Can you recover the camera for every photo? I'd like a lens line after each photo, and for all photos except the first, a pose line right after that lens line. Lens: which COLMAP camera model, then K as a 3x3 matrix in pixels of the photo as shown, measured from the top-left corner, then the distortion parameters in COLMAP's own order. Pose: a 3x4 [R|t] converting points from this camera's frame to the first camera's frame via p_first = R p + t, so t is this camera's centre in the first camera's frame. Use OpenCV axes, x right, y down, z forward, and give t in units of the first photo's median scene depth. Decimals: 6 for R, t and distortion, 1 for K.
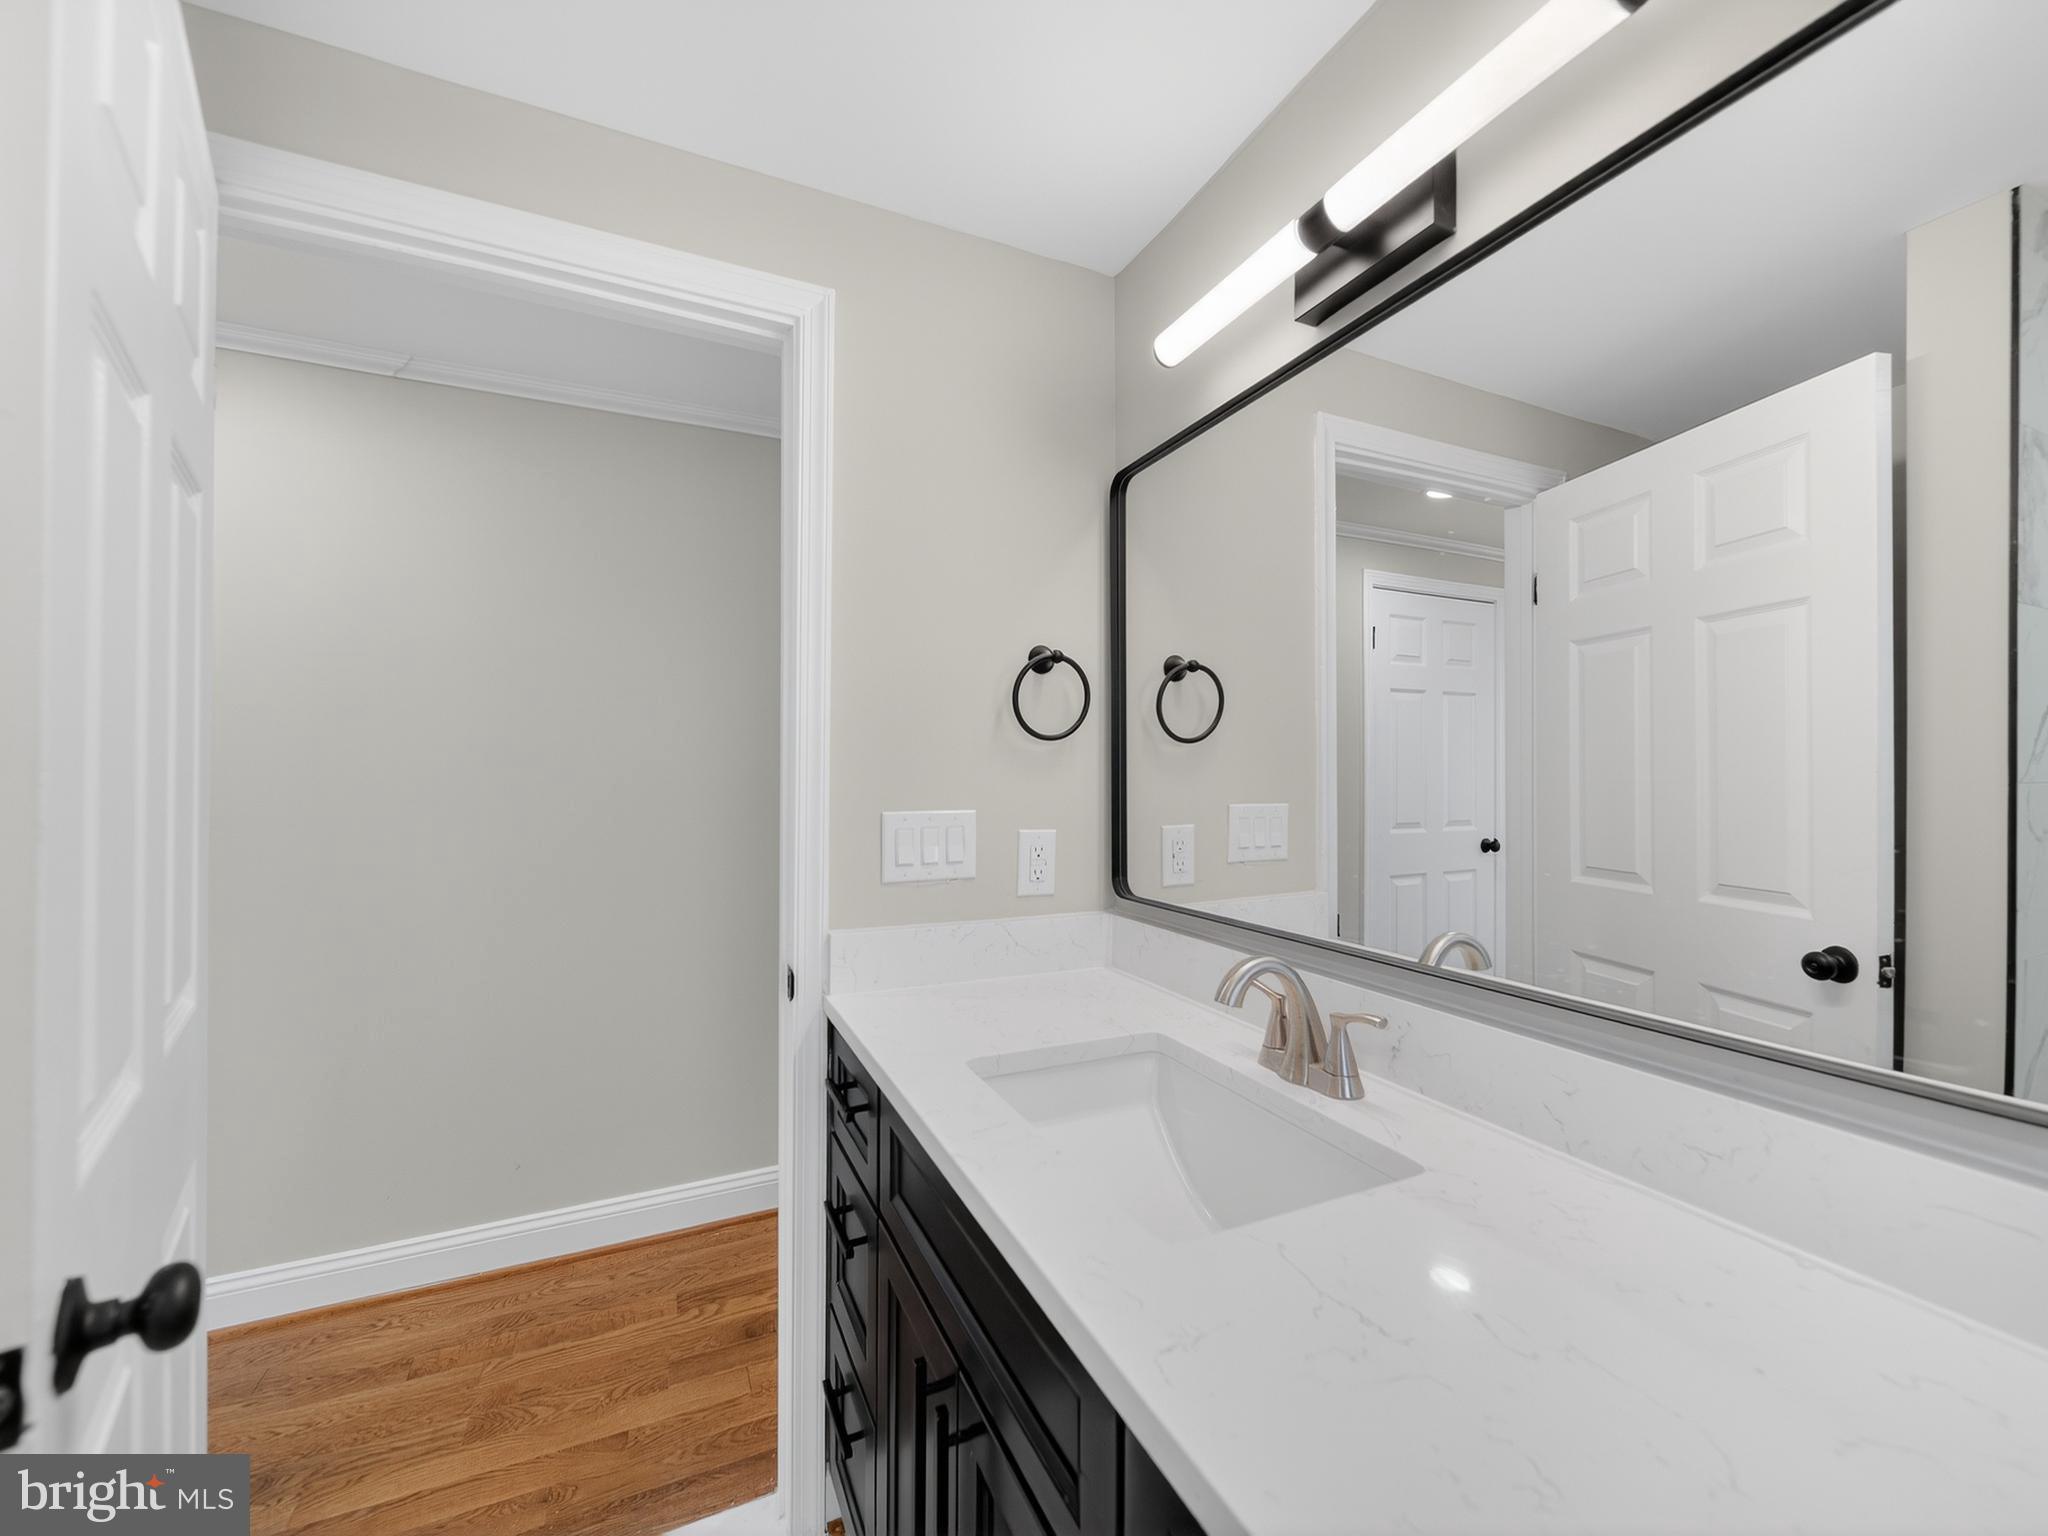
lens RADIAL K [[807.2, 0, 1029.6], [0, 807.2, 771.4], [0, 0, 1]] dist [0.000628, -0.000370]
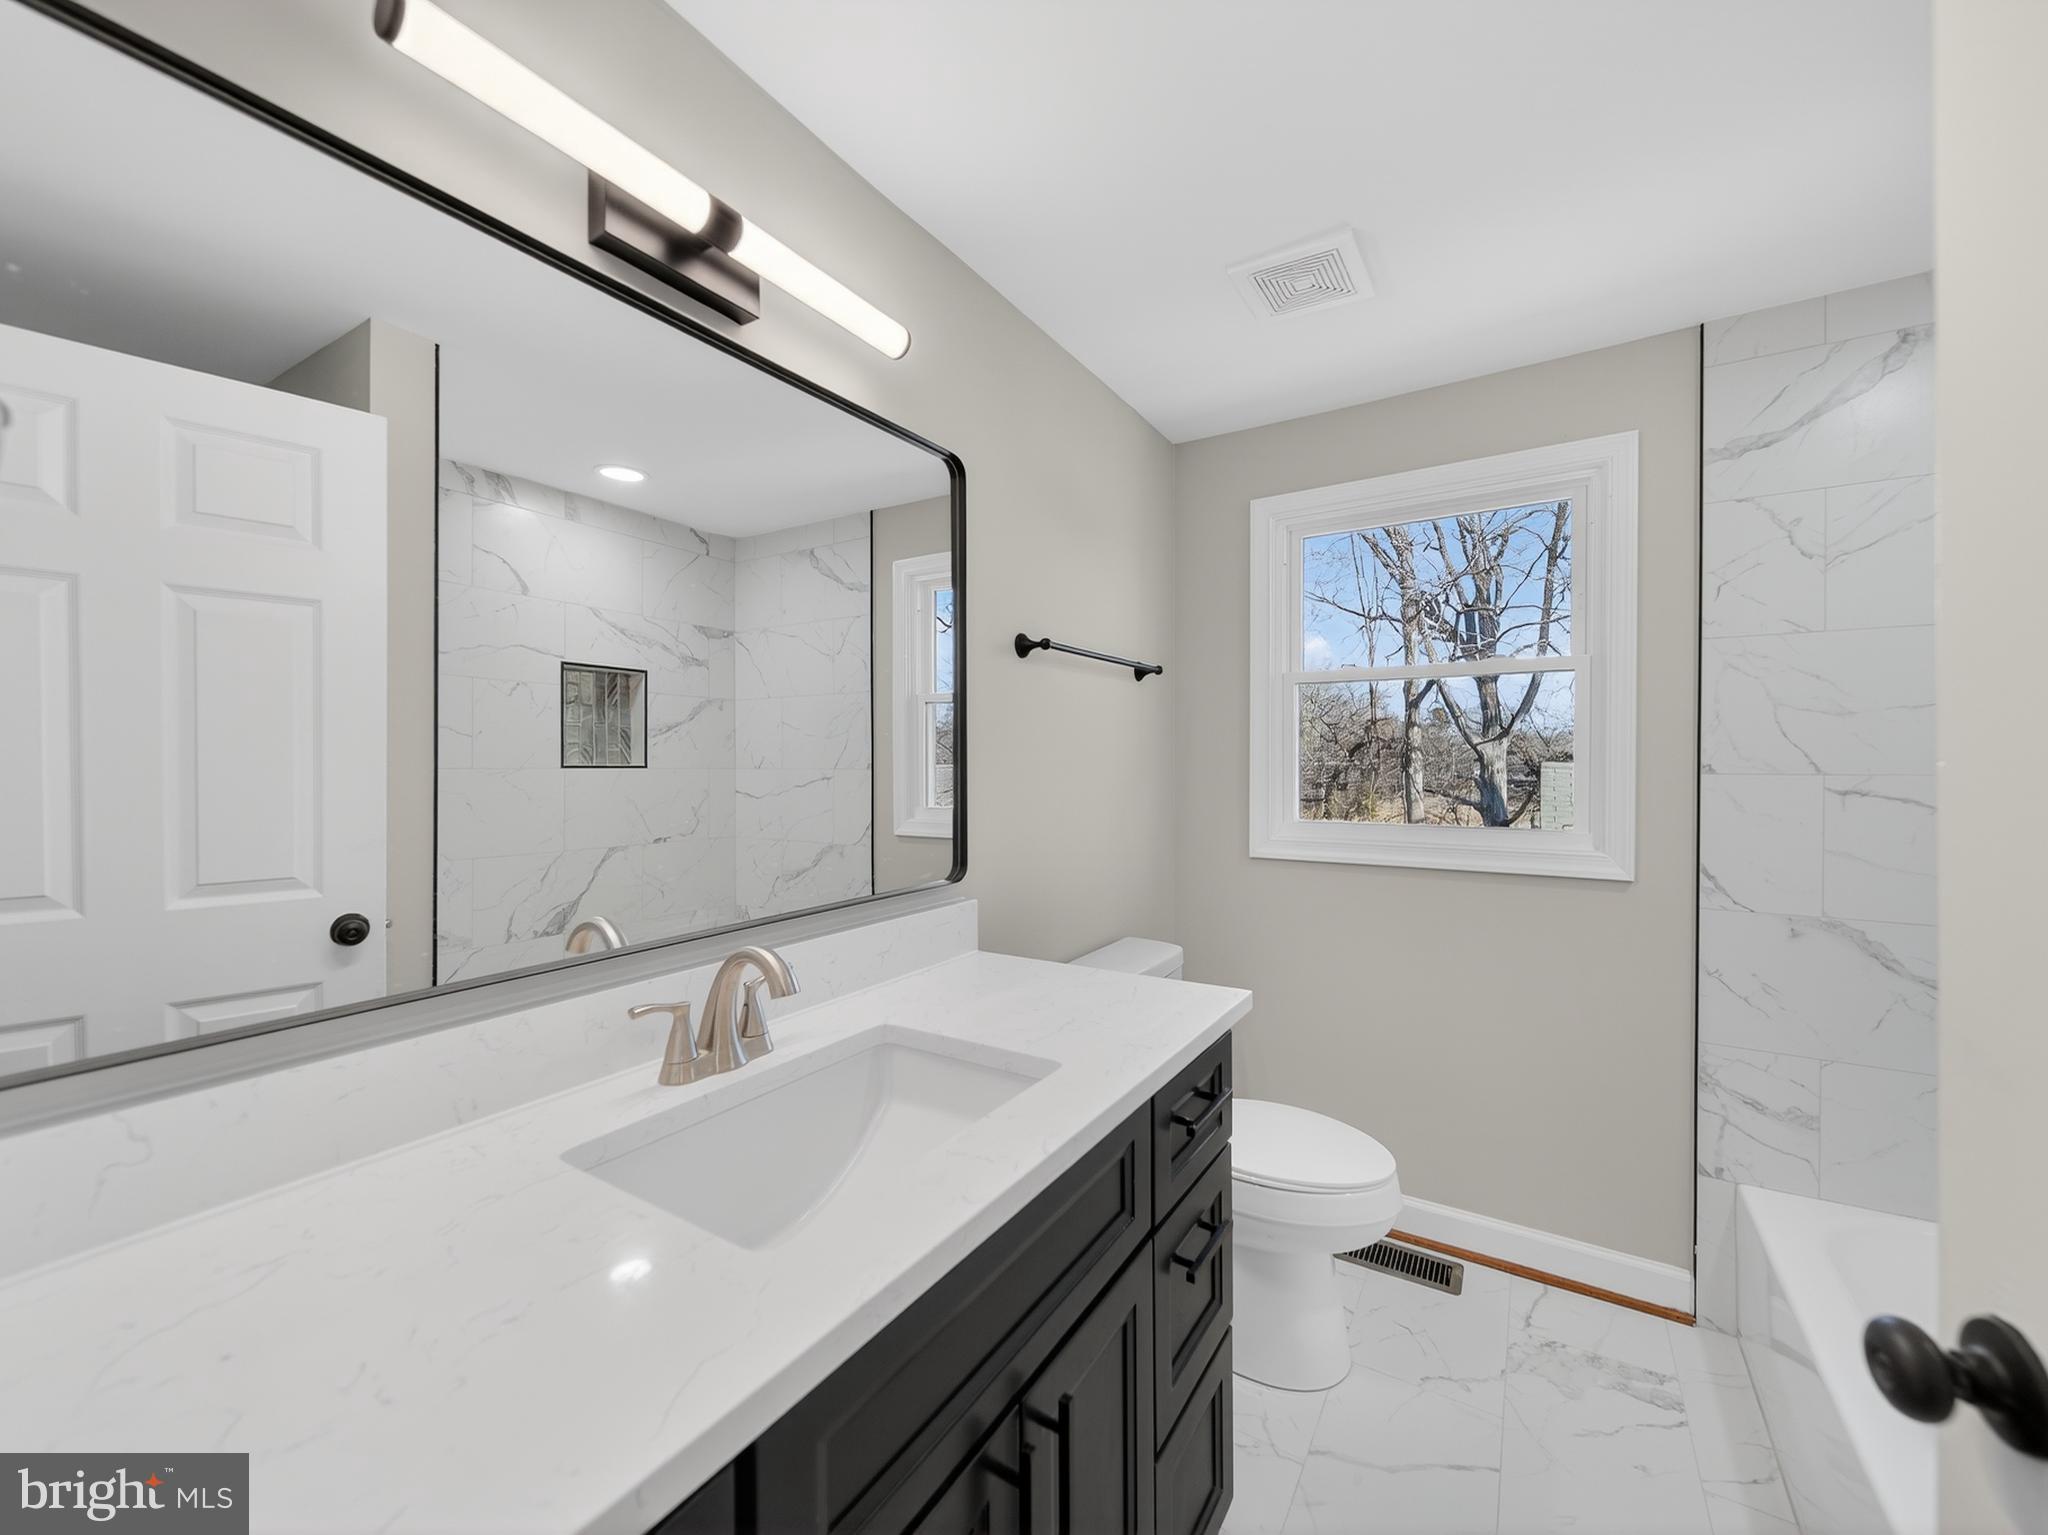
lens RADIAL K [[807.2, 0, 1029.6], [0, 807.2, 770.9], [0, 0, 1]] dist [0.000628, -0.000370]
pose [[-0.527653, -0.008318, 0.849419, -0.641413], [-0.002516, 0.999963, 0.008229, 0.003164], [-0.849456, 0.002206, -0.527654, 1.077580]]
